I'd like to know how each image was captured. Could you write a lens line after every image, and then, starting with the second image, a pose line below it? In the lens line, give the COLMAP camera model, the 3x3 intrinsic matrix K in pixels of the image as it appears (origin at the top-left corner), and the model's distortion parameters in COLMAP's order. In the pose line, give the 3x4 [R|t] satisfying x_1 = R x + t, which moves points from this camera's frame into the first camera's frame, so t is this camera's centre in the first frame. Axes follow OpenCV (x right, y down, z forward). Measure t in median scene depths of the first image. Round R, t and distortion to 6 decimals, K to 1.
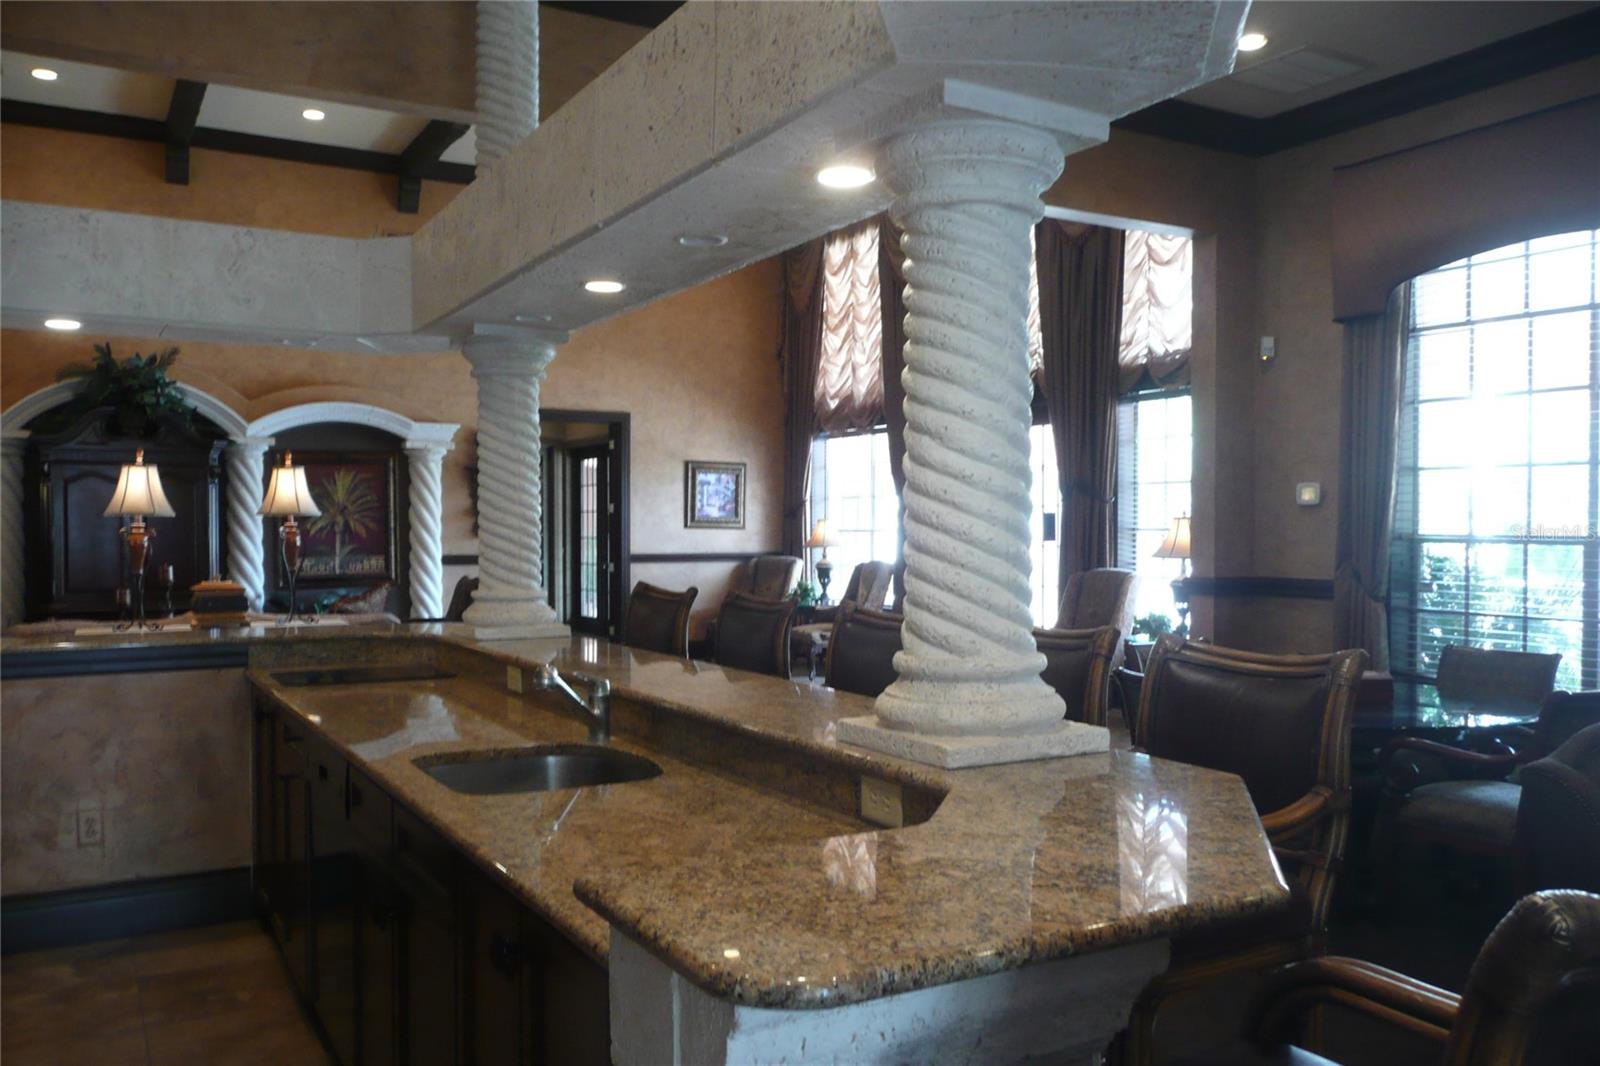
lens RADIAL K [[1278.6, 0, 800.0], [0, 1278.6, 533.0], [0, 0, 1]] dist [-0.002276, -0.048882]
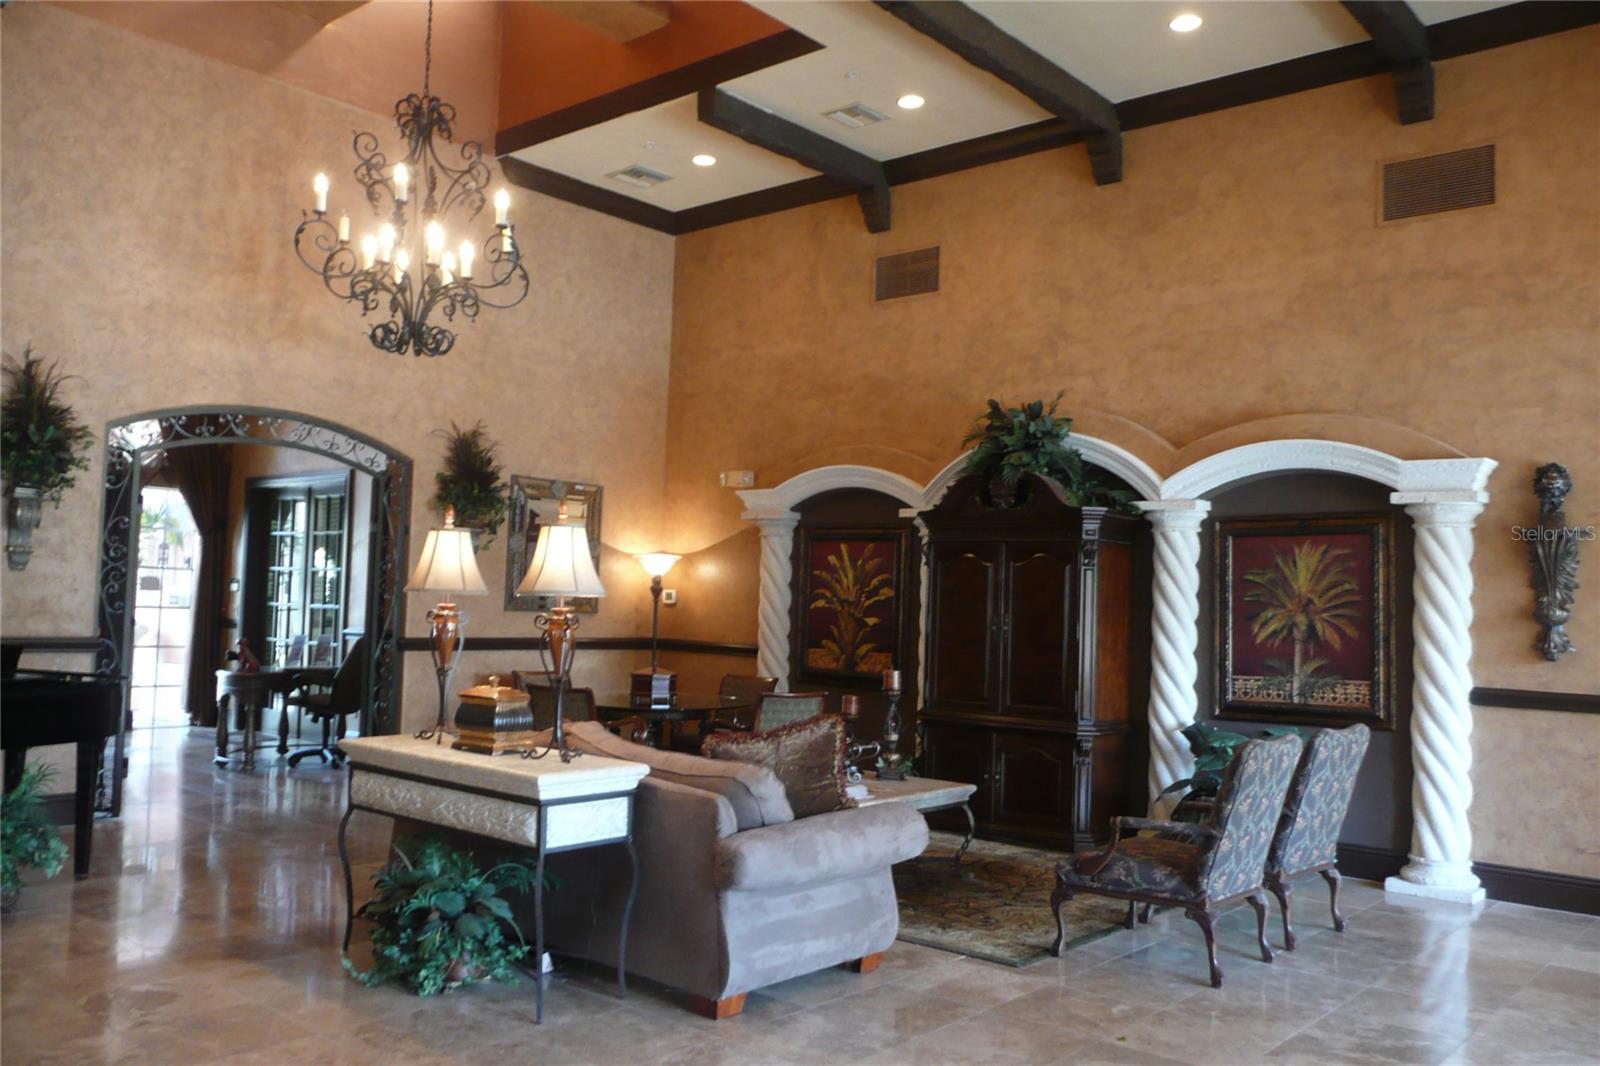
lens RADIAL K [[1278.6, 0, 800.0], [0, 1278.6, 533.0], [0, 0, 1]] dist [-0.002276, -0.048882]
pose [[0.338033, -0.037989, -0.940367, 0.164929], [-0.038732, 0.997777, -0.054231, -0.009614], [0.940337, 0.054754, 0.335810, 0.540640]]
